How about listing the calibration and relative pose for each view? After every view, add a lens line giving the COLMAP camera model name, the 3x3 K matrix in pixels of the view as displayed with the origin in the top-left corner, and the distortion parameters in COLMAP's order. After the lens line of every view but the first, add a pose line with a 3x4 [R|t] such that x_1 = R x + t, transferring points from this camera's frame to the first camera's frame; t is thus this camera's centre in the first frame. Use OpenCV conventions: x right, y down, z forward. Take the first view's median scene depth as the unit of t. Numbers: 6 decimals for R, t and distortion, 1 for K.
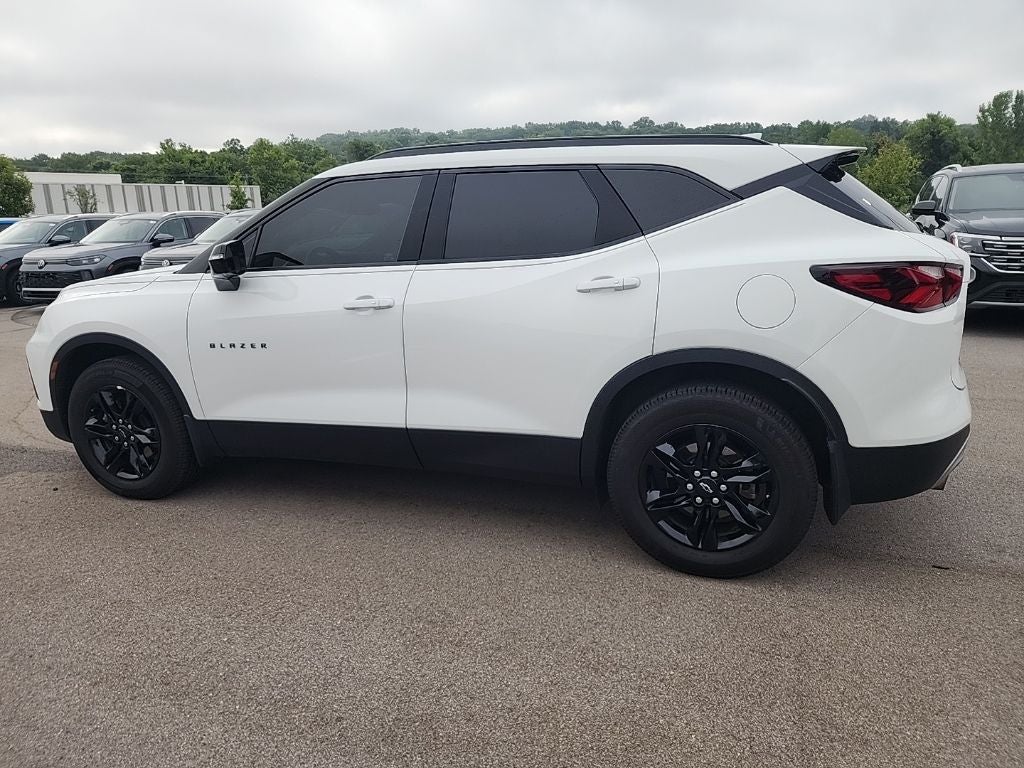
lens RADIAL K [[685.7, 0, 513.3], [0, 685.7, 370.3], [0, 0, 1]] dist [0.072374, -0.062074]
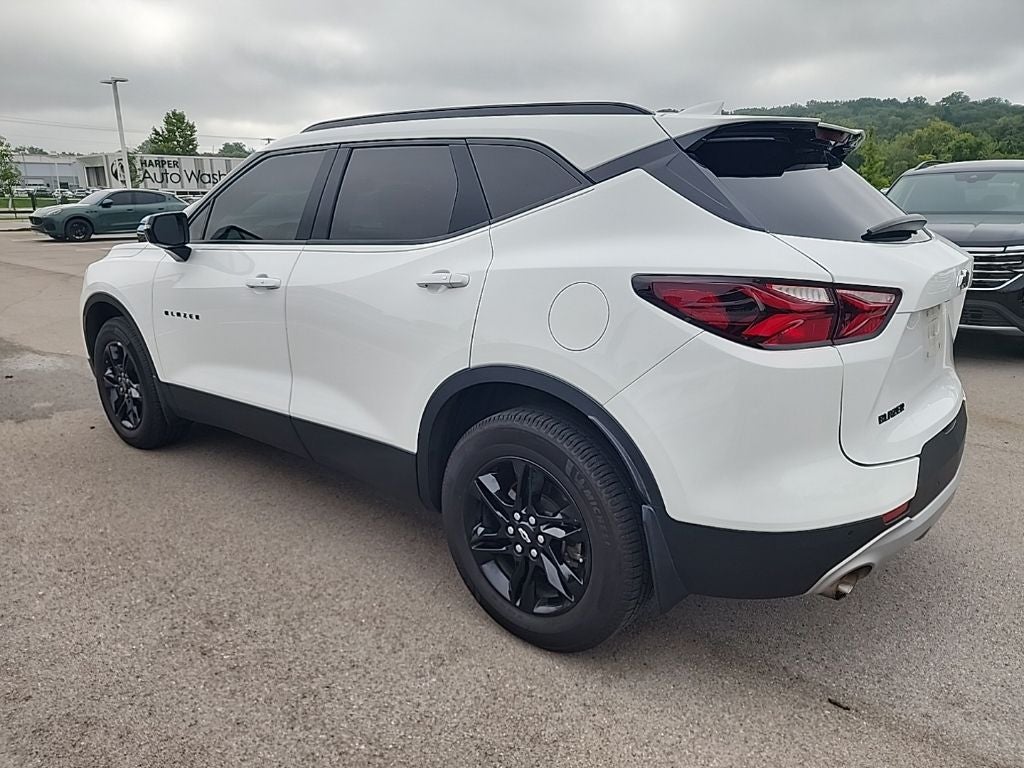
lens RADIAL K [[686.8, 0, 514.1], [0, 686.8, 376.0], [0, 0, 1]] dist [0.071741, -0.061903]
pose [[0.940714, 0.114977, -0.319119, 0.498634], [-0.106474, 0.993340, 0.044025, -0.052461], [0.322055, -0.007437, 0.946692, 0.215692]]
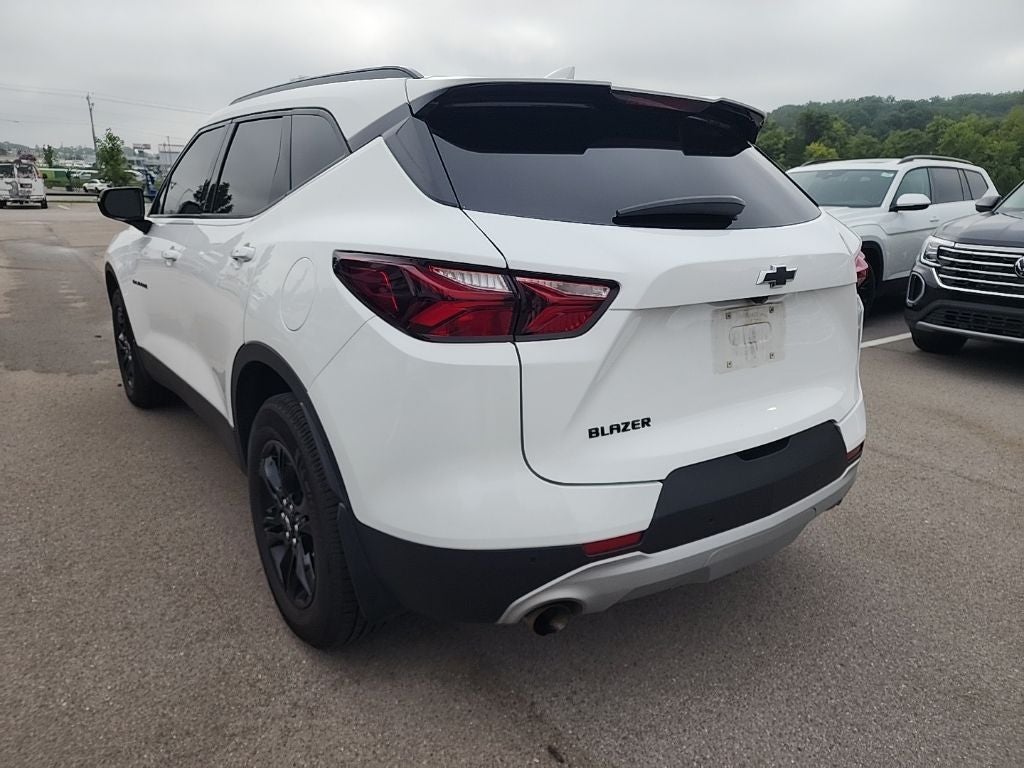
lens RADIAL K [[689.8, 0, 519.9], [0, 689.8, 381.6], [0, 0, 1]] dist [0.065476, -0.056927]
pose [[0.831111, 0.190356, -0.522513, 0.870032], [-0.165405, 0.981684, 0.094543, -0.105772], [0.530939, 0.007851, 0.847374, 0.455293]]
